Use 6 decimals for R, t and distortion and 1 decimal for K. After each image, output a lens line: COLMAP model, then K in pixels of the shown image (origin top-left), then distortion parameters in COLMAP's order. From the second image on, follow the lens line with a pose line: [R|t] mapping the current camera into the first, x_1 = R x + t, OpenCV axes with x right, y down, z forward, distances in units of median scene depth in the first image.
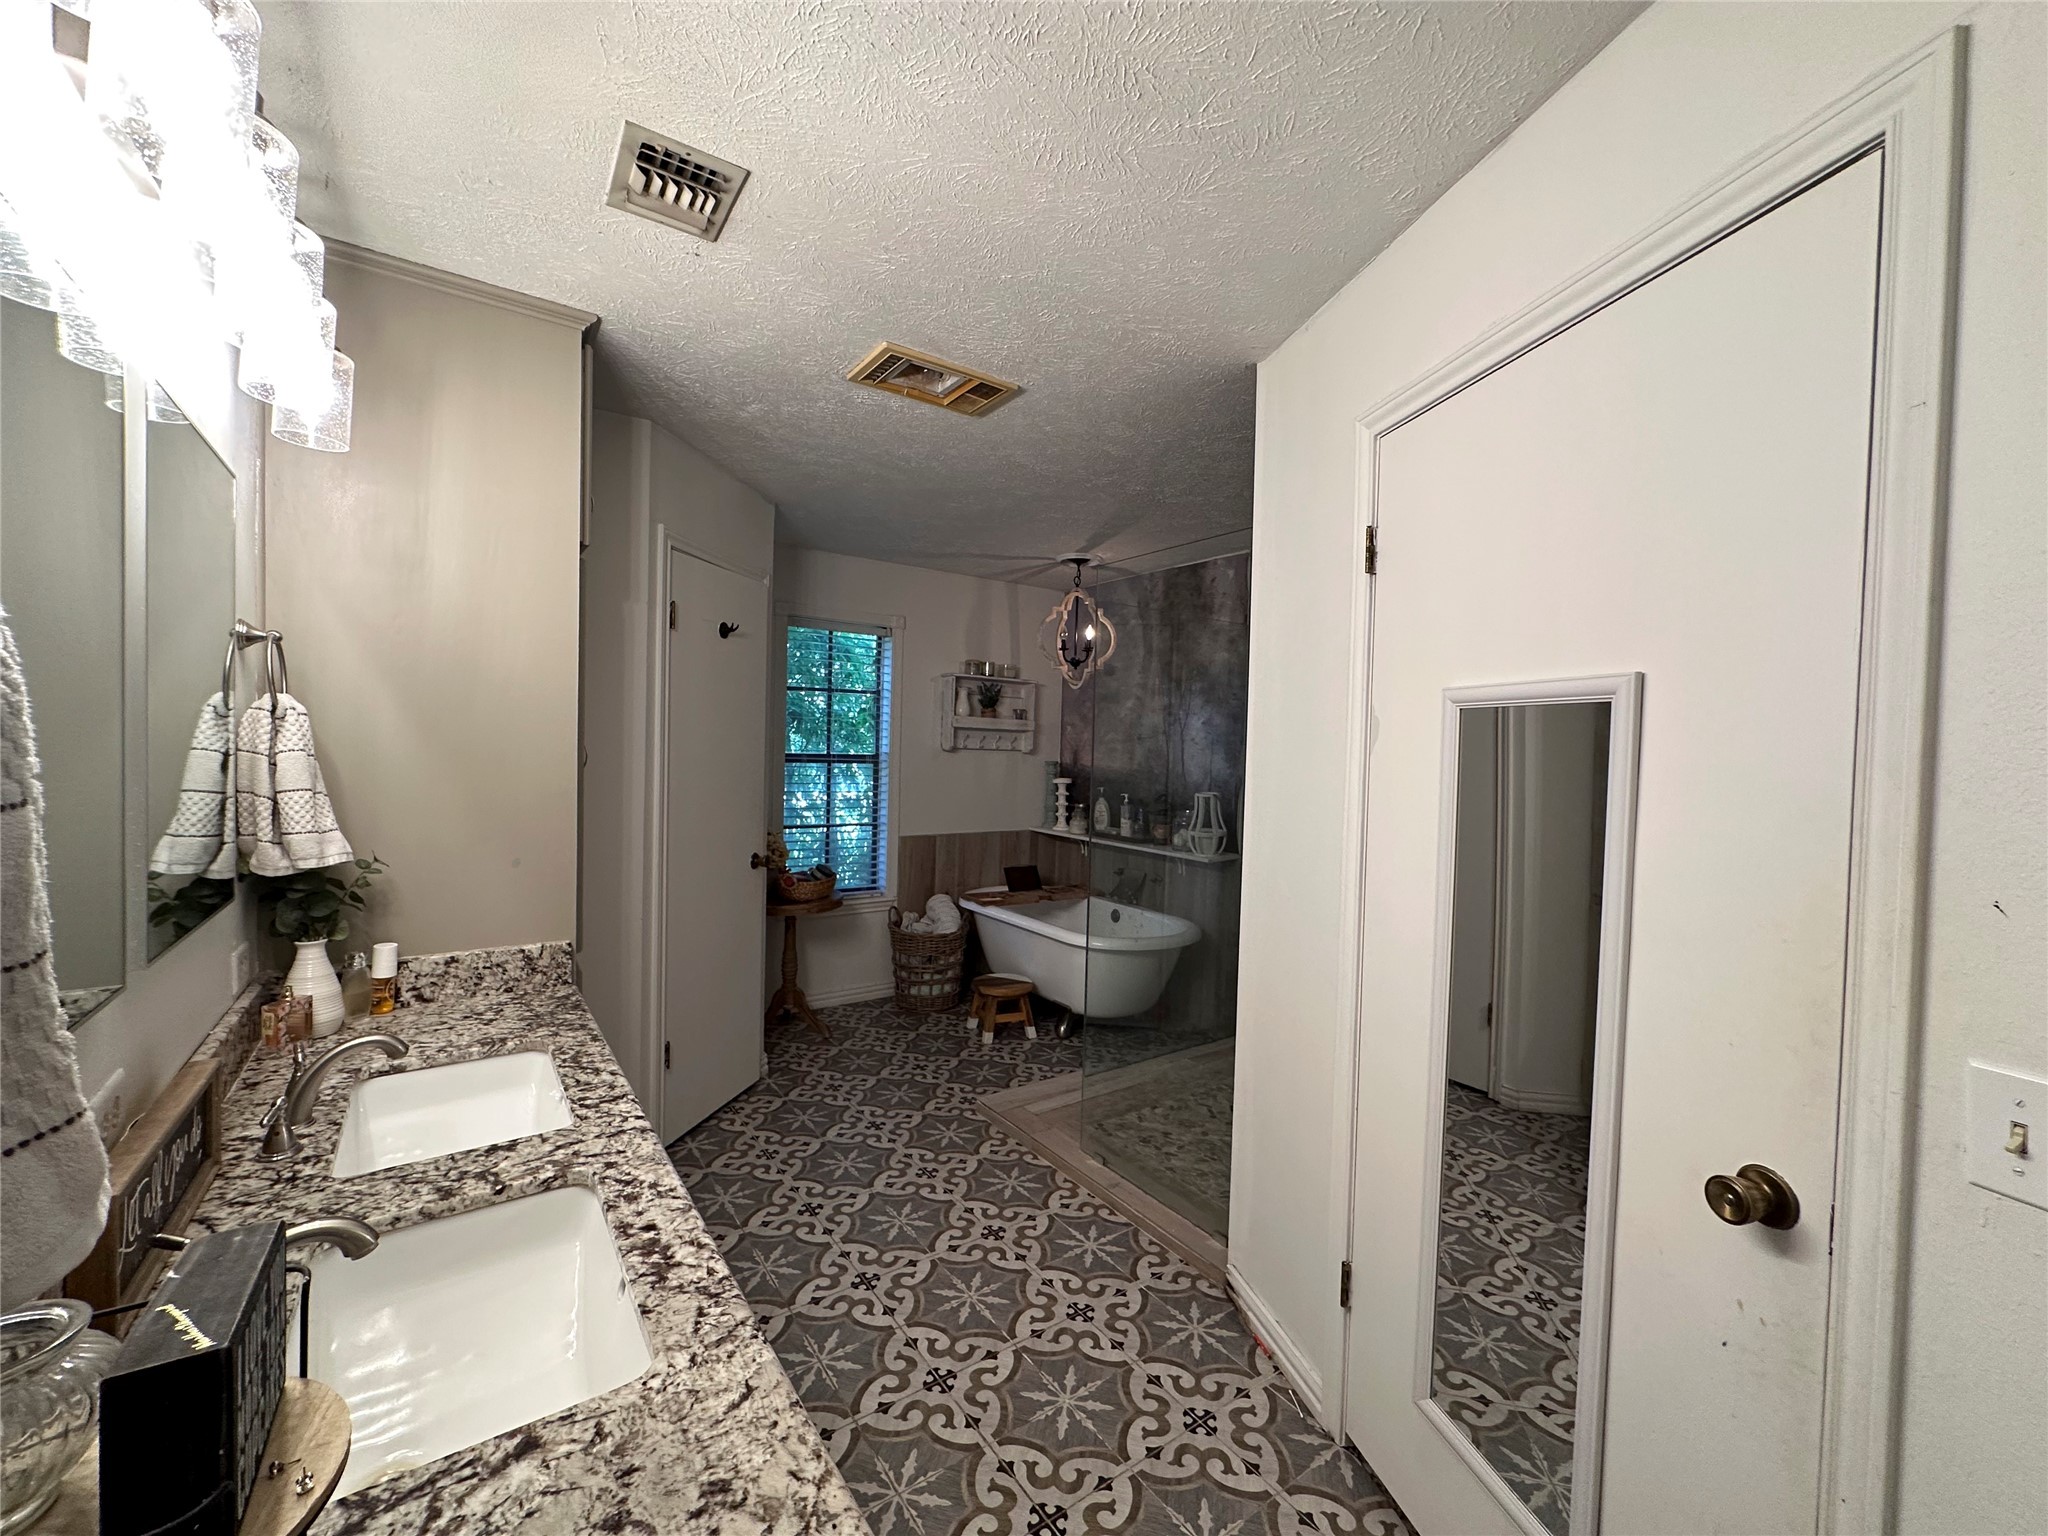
lens RADIAL K [[816.5, 0, 1020.4], [0, 816.5, 758.2], [0, 0, 1]] dist [-0.007102, 0.001835]
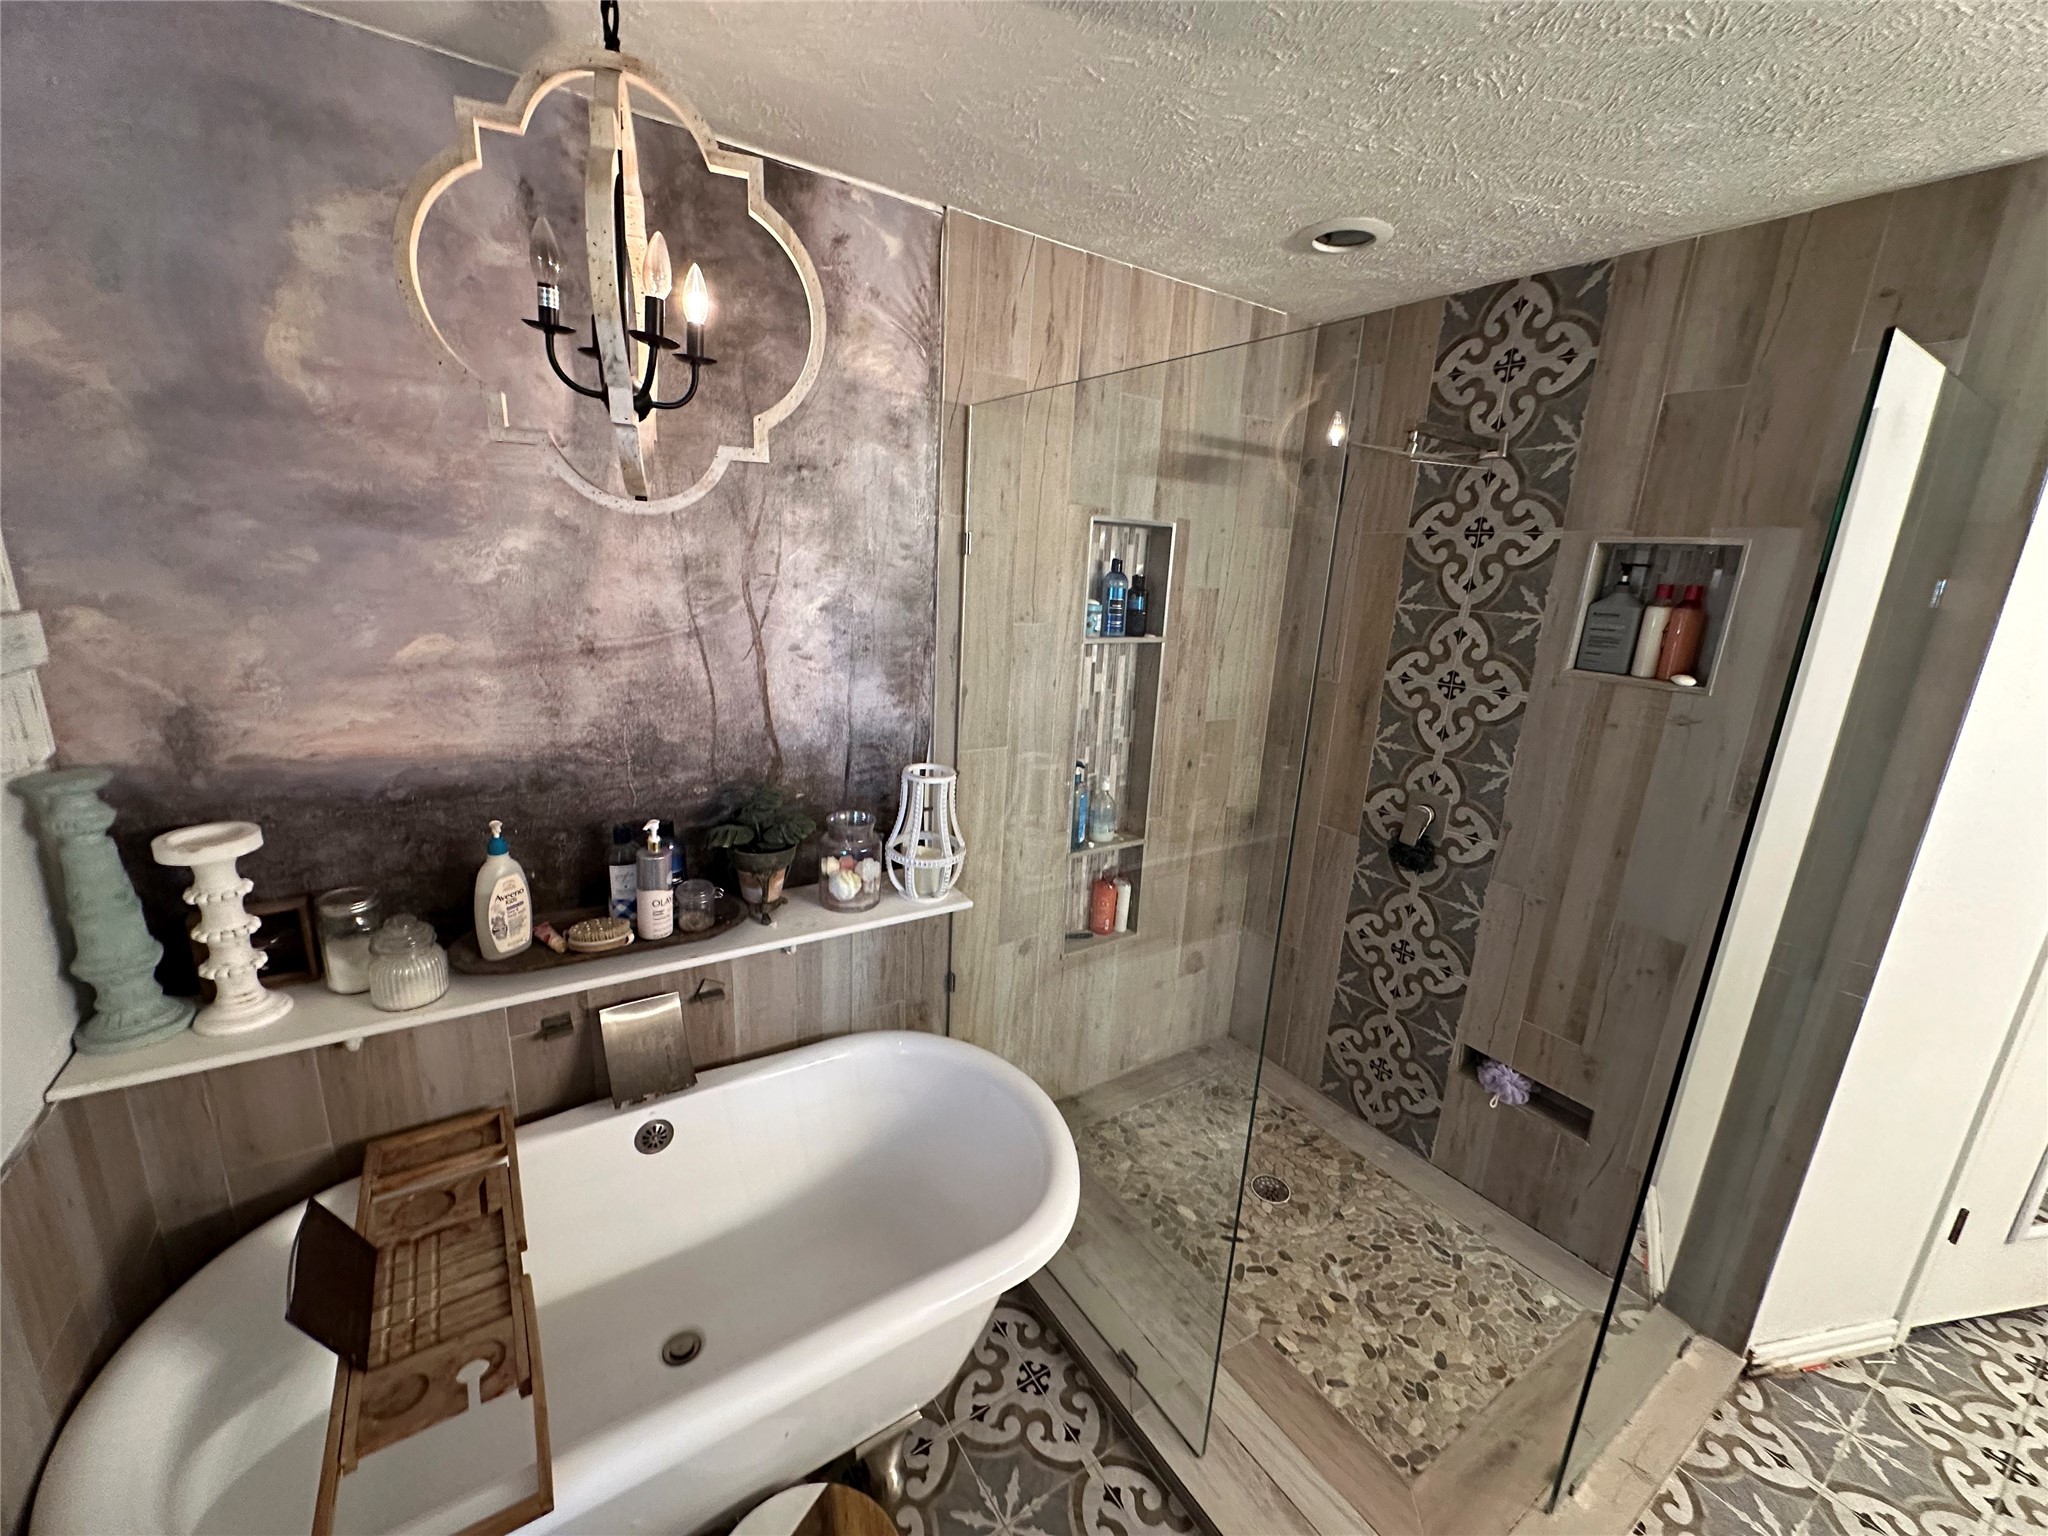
lens RADIAL K [[816.5, 0, 1016.3], [0, 816.5, 770.3], [0, 0, 1]] dist [-0.007102, 0.001835]
pose [[0.028630, -0.276139, 0.960691, -0.183819], [-0.034567, 0.960237, 0.277039, -0.075165], [-0.998992, -0.041140, 0.017946, 0.796664]]
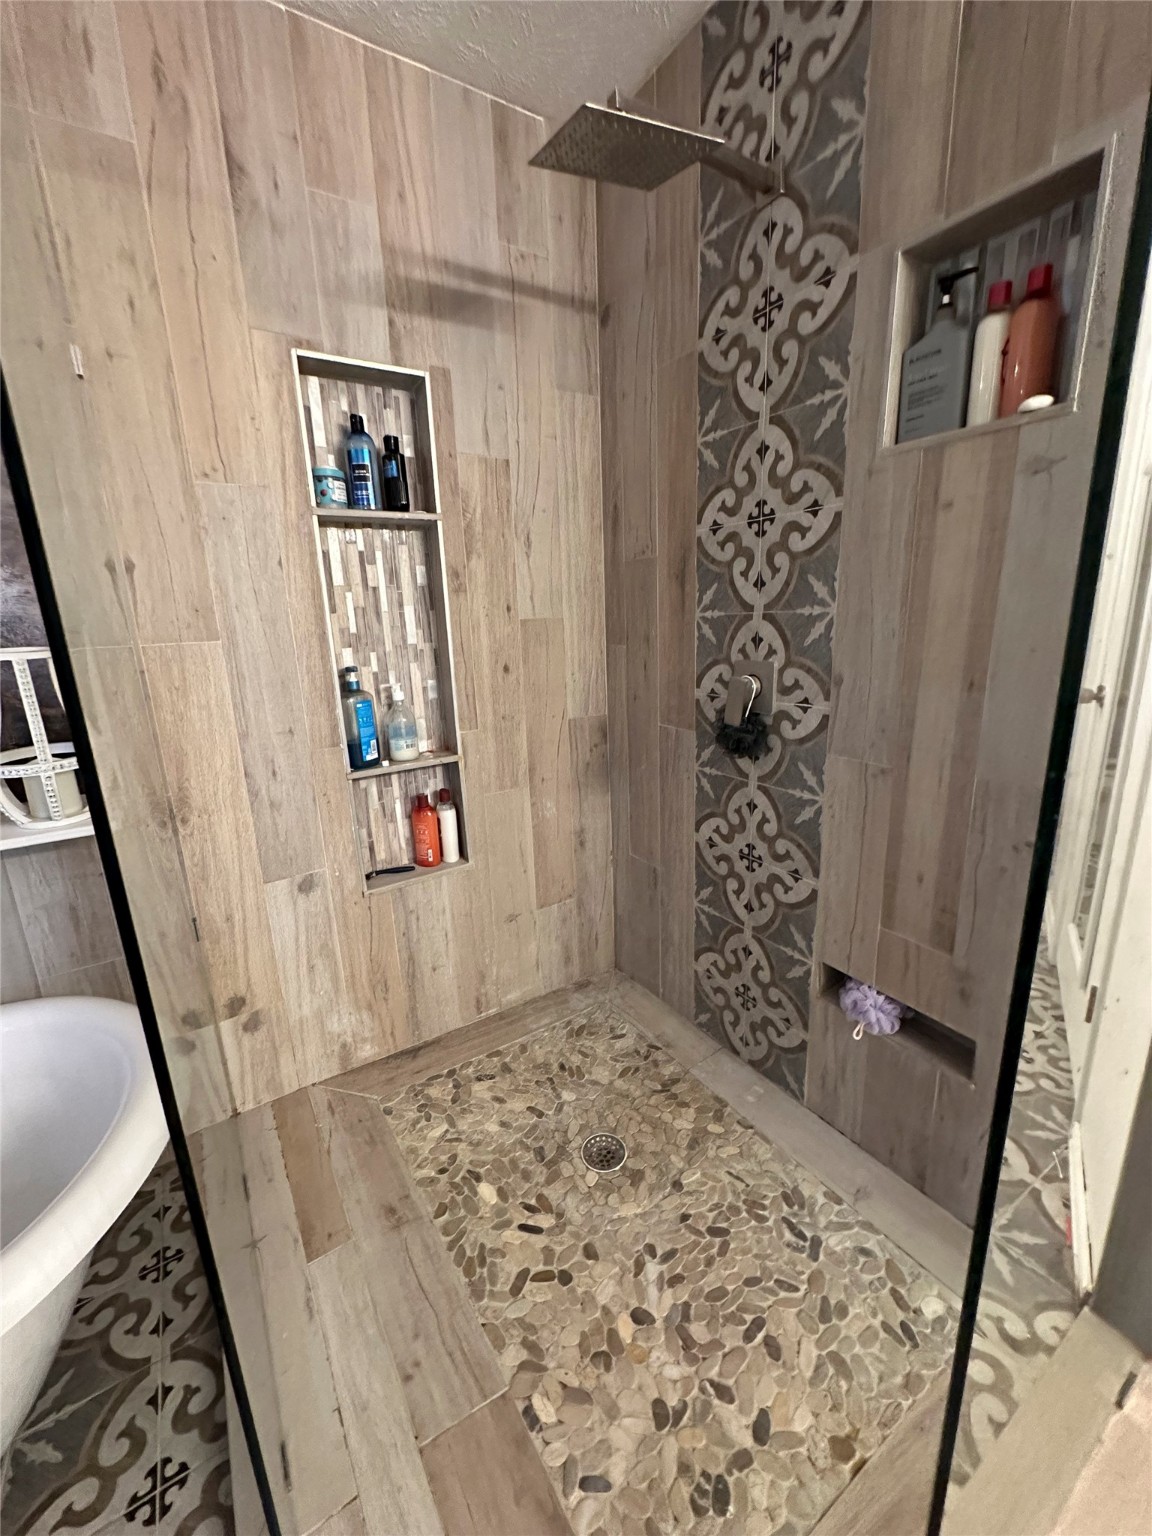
lens RADIAL K [[612.4, 0, 571.2], [0, 612.4, 768.7], [0, 0, 1]] dist [-0.007102, 0.001835]
pose [[0.042985, -0.273068, 0.961034, -0.021070], [0.053976, 0.961153, 0.270687, 0.028664], [-0.997617, 0.040237, 0.056054, 0.634198]]
